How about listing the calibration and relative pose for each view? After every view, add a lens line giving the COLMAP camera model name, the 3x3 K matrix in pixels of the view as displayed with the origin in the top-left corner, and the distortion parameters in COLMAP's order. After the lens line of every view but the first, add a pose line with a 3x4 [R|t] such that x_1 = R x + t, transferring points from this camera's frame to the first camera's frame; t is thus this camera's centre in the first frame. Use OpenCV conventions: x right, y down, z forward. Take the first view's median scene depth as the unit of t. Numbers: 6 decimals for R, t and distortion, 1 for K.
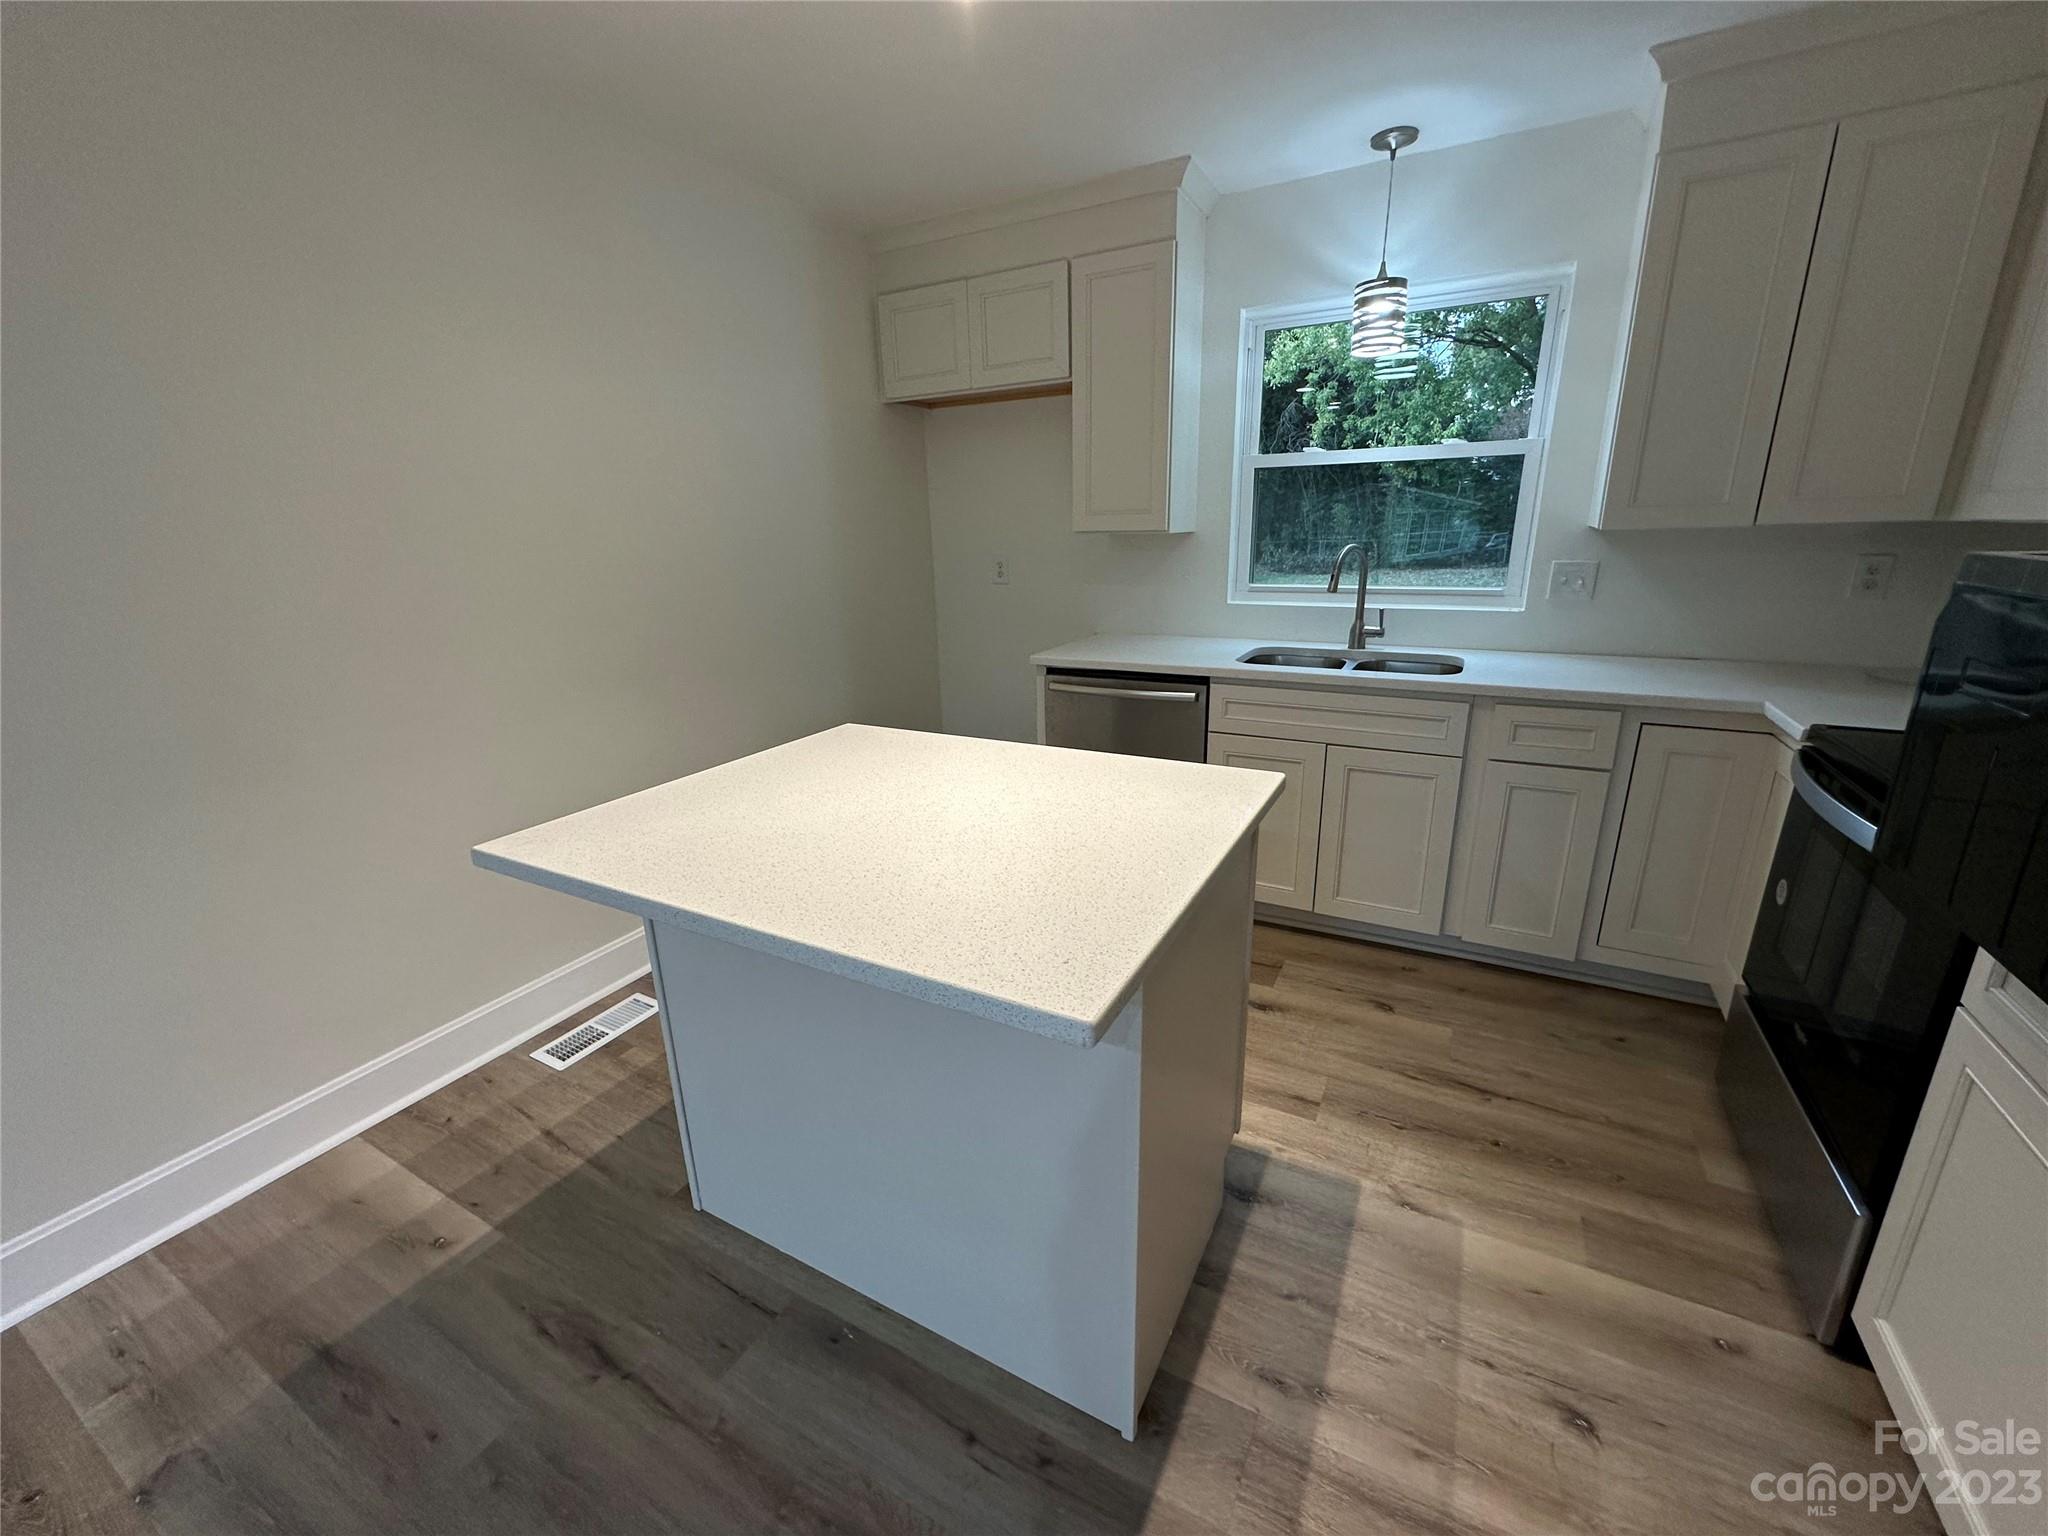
lens RADIAL K [[818.2, 0, 1027.5], [0, 818.2, 763.6], [0, 0, 1]] dist [-0.002894, 0.000064]
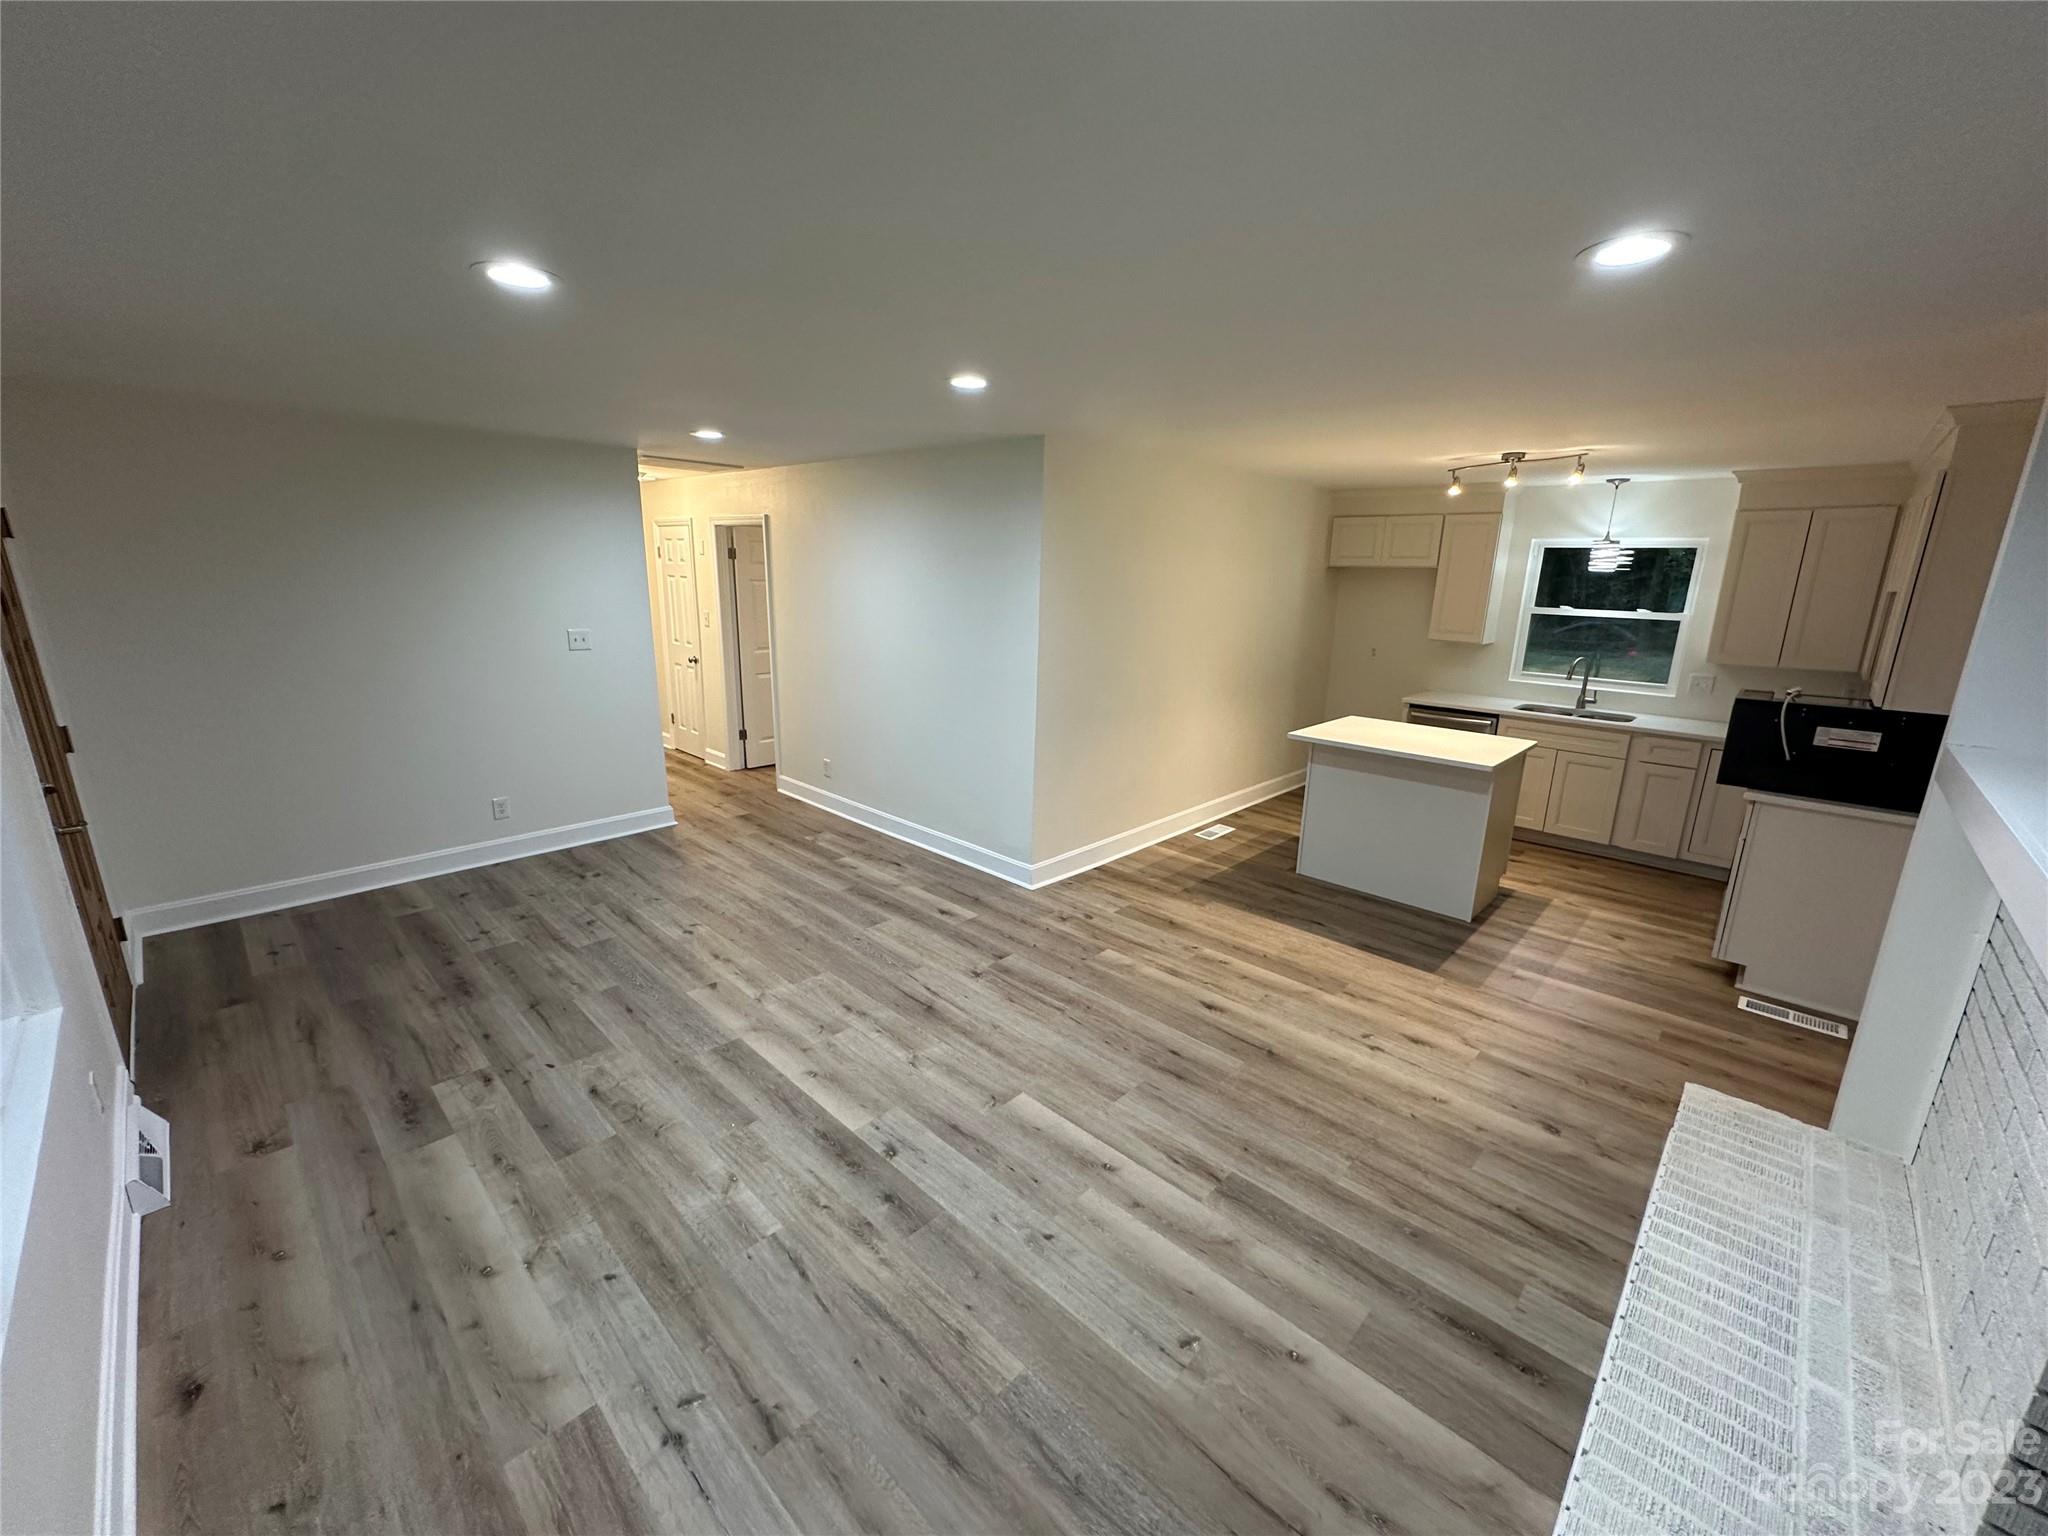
lens RADIAL K [[818.2, 0, 1023.3], [0, 818.2, 763.2], [0, 0, 1]] dist [-0.002894, 0.000064]
pose [[0.962841, 0.107091, -0.247929, -0.460331], [-0.119811, 0.992116, -0.036754, 0.263379], [0.242038, 0.065093, 0.968081, -1.447234]]
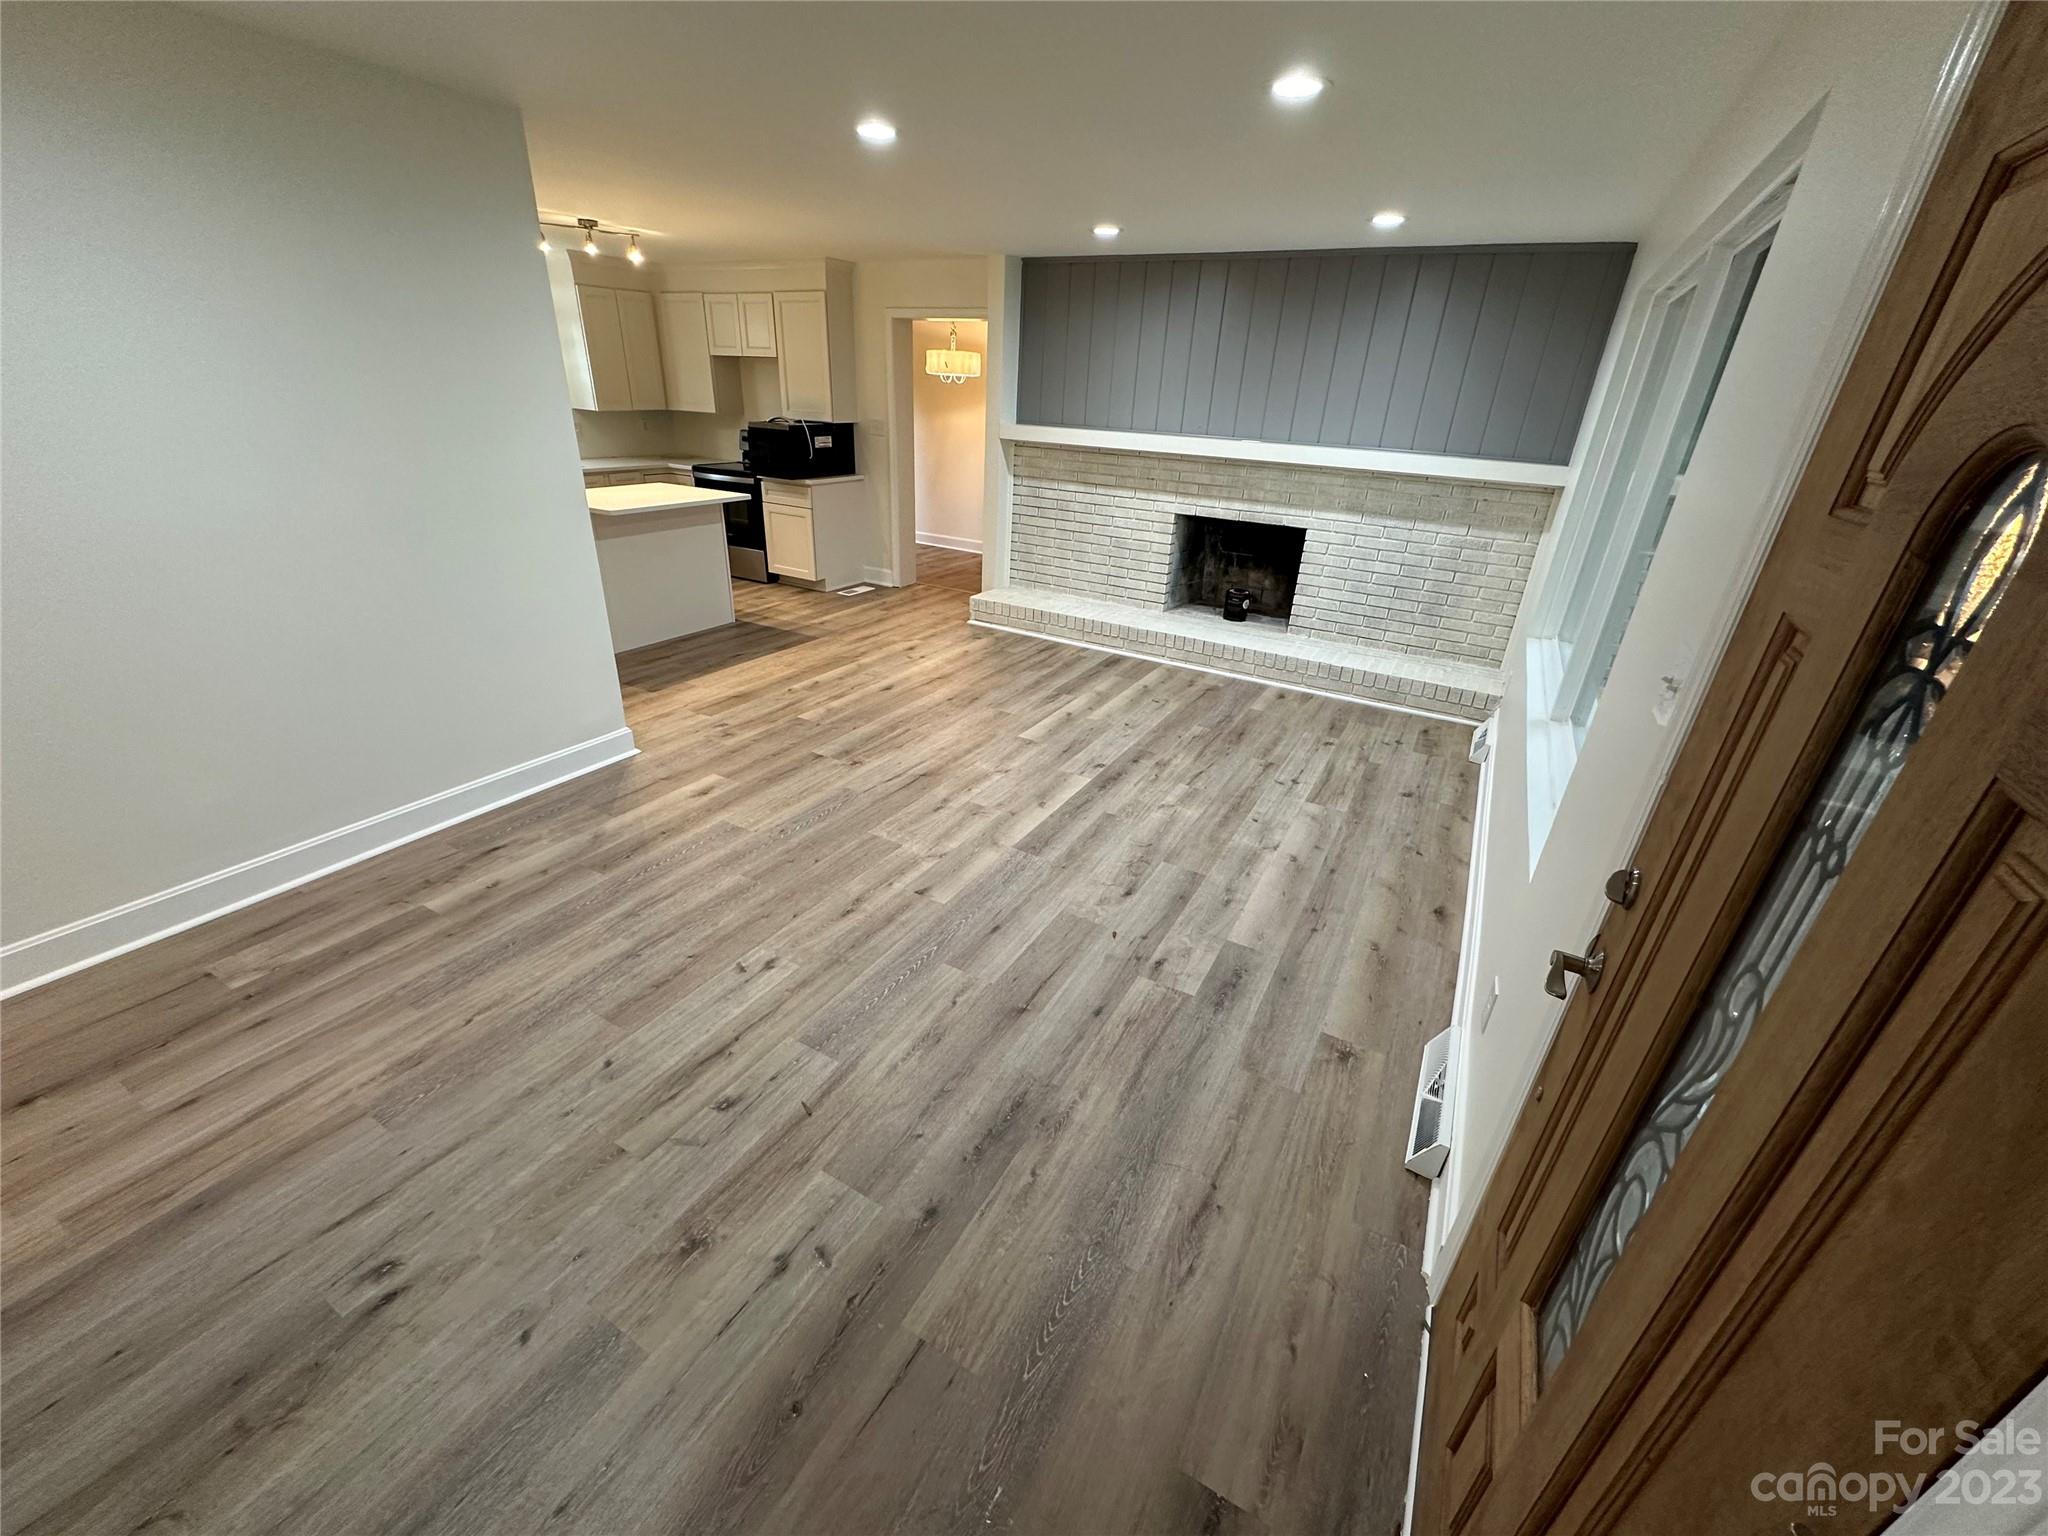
lens RADIAL K [[818.2, 0, 1009.2], [0, 818.2, 777.9], [0, 0, 1]] dist [-0.002894, 0.000064]
pose [[0.023585, -0.409421, 0.912040, -2.309718], [0.239987, 0.887937, 0.392395, 0.079015], [-0.970489, 0.209624, 0.119198, -0.466868]]
